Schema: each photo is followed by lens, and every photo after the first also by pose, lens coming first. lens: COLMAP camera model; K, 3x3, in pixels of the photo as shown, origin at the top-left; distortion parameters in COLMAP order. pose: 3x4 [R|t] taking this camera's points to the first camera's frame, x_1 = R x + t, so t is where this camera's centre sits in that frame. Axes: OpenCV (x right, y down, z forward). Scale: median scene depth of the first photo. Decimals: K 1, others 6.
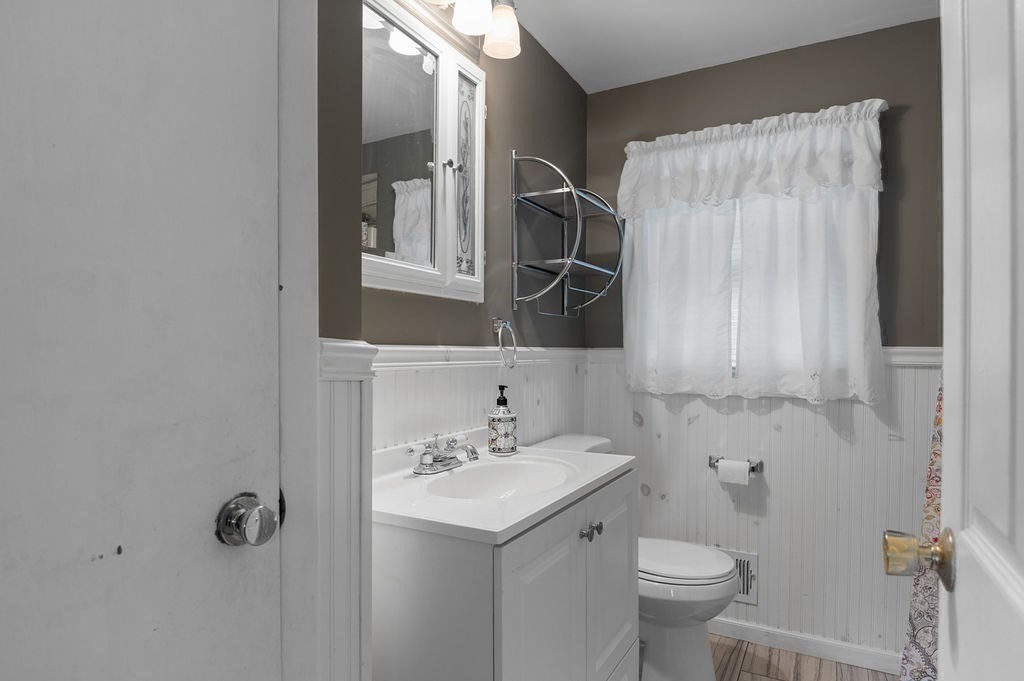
lens RADIAL K [[580.4, 0, 508.4], [0, 580.4, 348.8], [0, 0, 1]] dist [-0.005904, -0.013225]
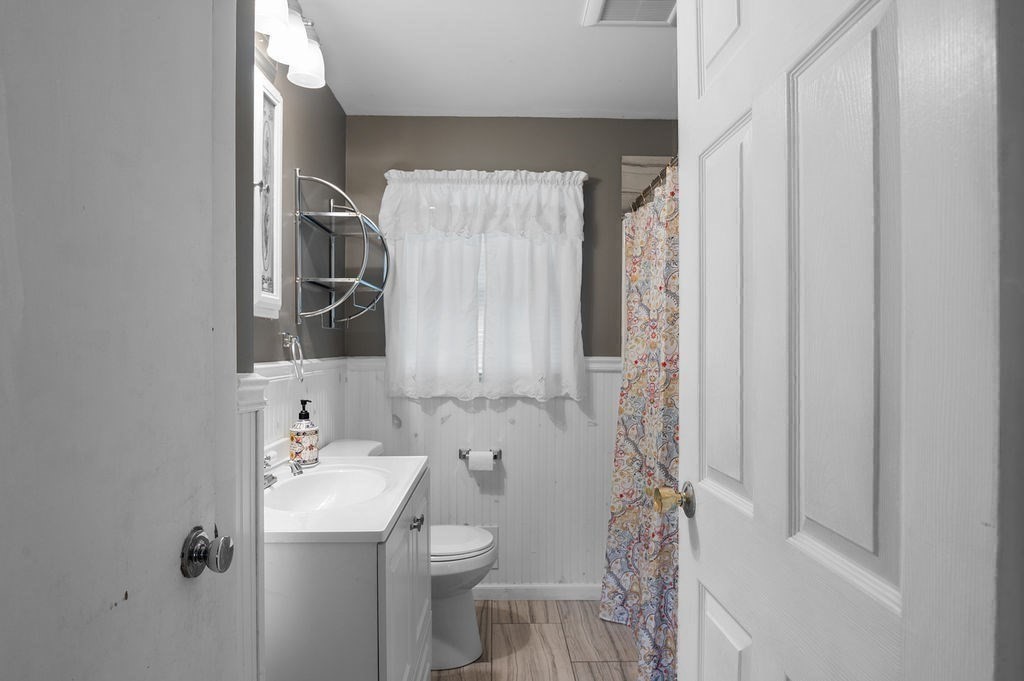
lens RADIAL K [[580.4, 0, 512.9], [0, 580.4, 339.7], [0, 0, 1]] dist [-0.005904, -0.013225]
pose [[0.859702, 0.007160, 0.510746, -0.183312], [-0.003625, 0.999962, -0.007917, -0.031999], [-0.510784, 0.004955, 0.859695, -0.075155]]
